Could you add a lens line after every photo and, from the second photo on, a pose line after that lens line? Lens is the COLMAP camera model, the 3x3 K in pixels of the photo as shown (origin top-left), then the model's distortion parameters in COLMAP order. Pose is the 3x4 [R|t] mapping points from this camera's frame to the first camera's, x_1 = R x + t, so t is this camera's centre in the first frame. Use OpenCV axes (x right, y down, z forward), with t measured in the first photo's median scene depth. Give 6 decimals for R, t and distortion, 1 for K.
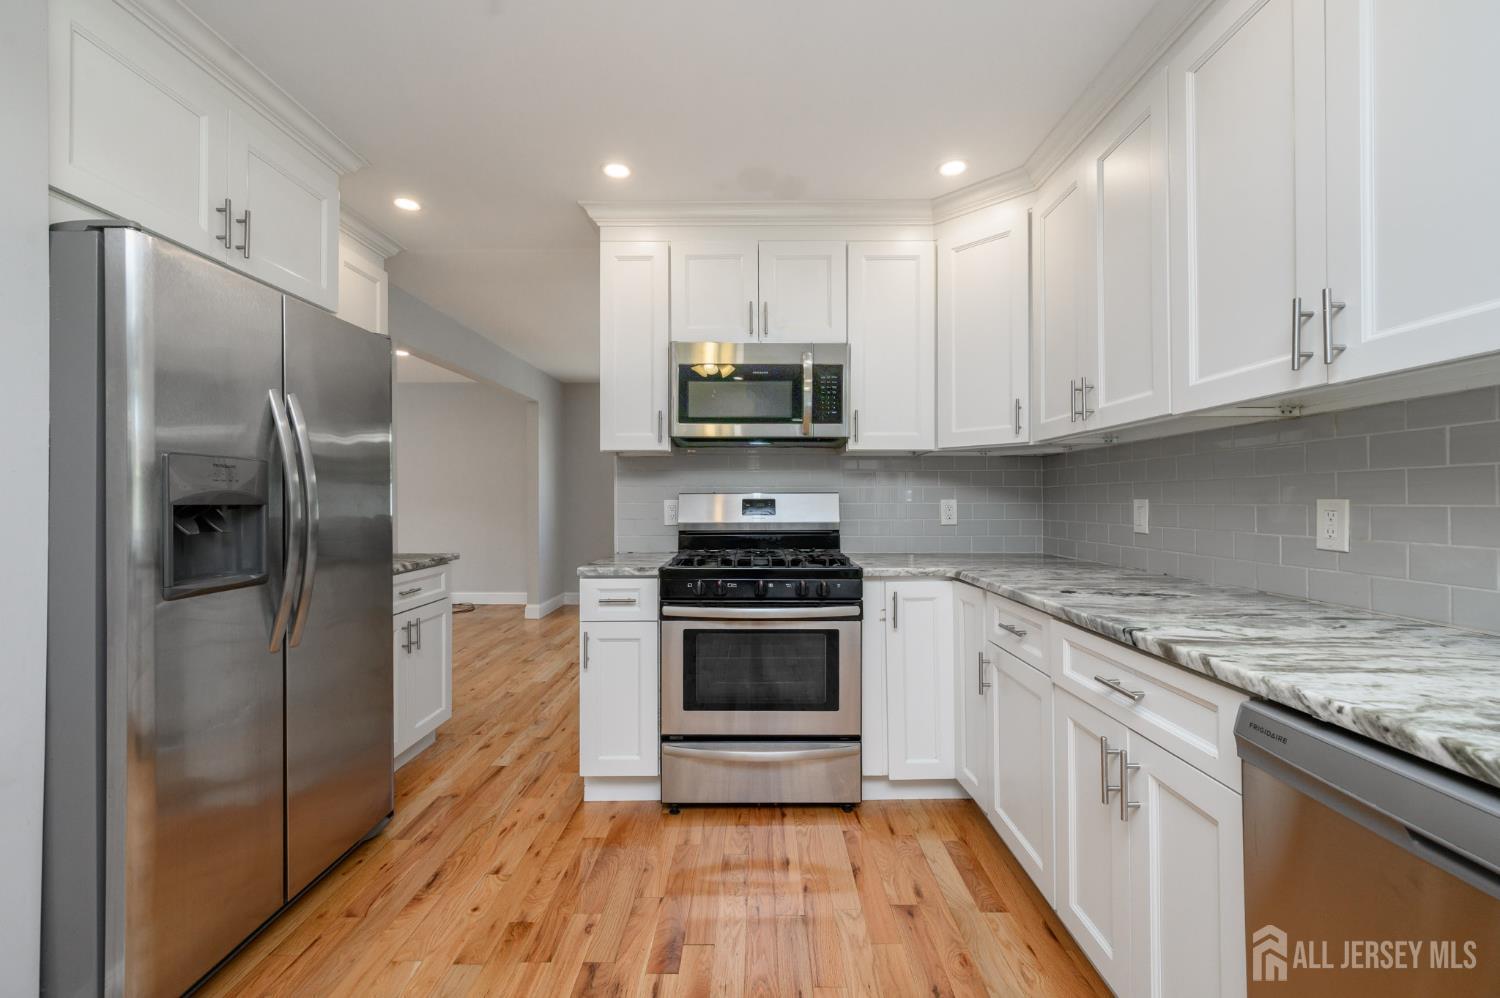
lens RADIAL K [[594.7, 0, 755.2], [0, 594.7, 496.4], [0, 0, 1]] dist [-0.000002, -0.000916]
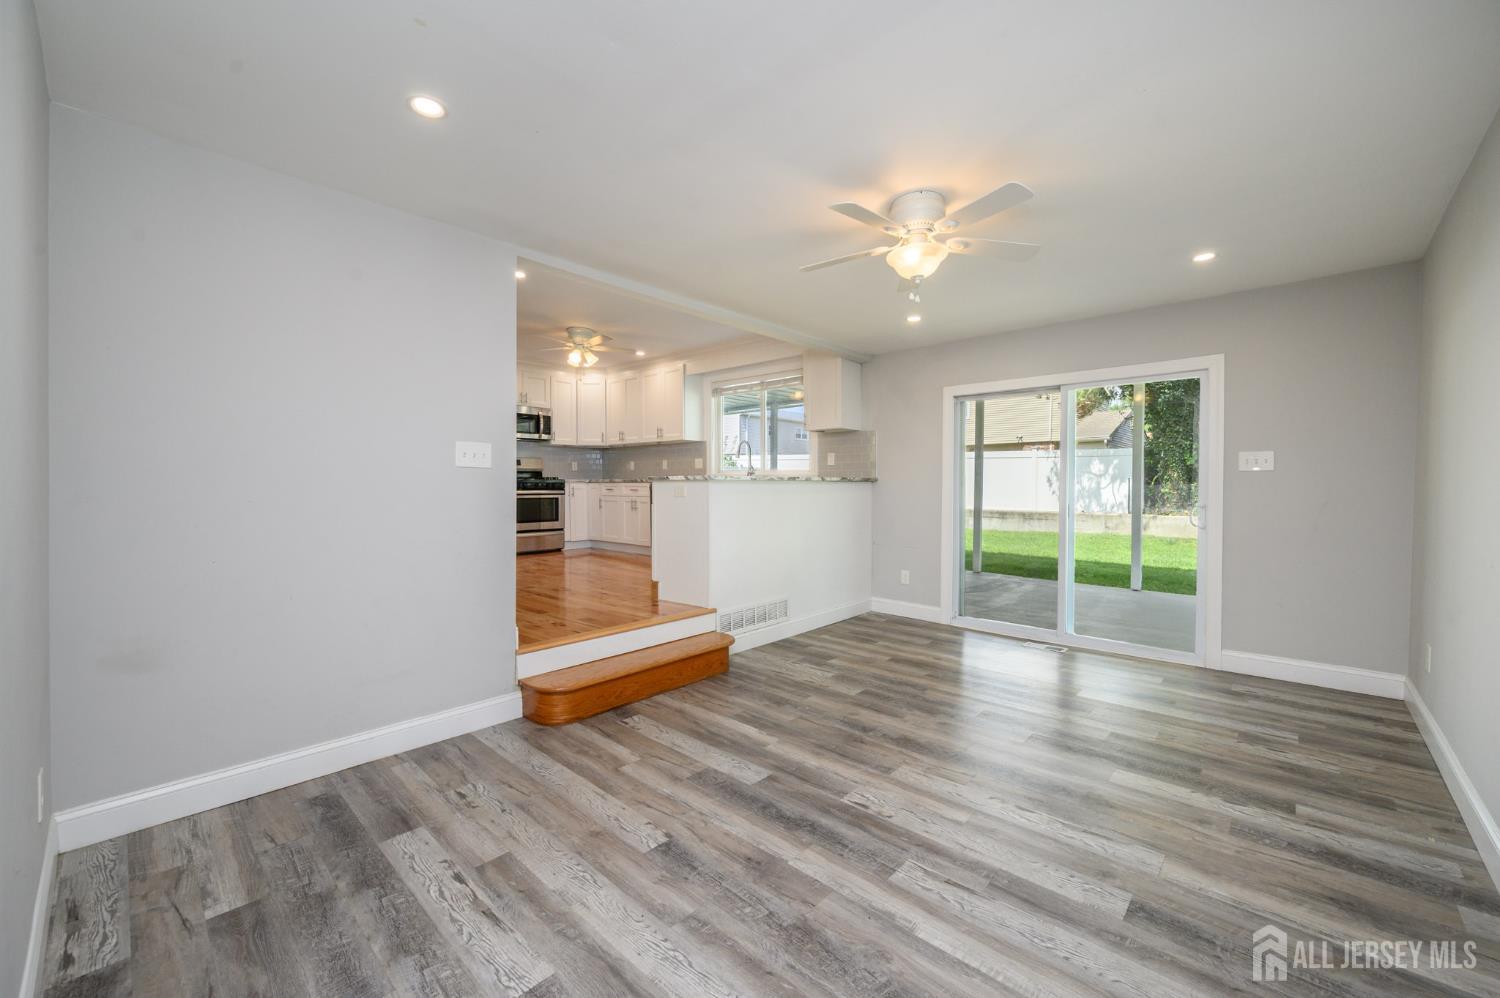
lens RADIAL K [[594.7, 0, 742.6], [0, 594.7, 500.3], [0, 0, 1]] dist [-0.000002, -0.000916]
pose [[0.682477, -0.018645, 0.730670, -1.611220], [-0.008227, 0.999415, 0.033188, 0.117560], [-0.730861, -0.028662, 0.681924, -2.069708]]
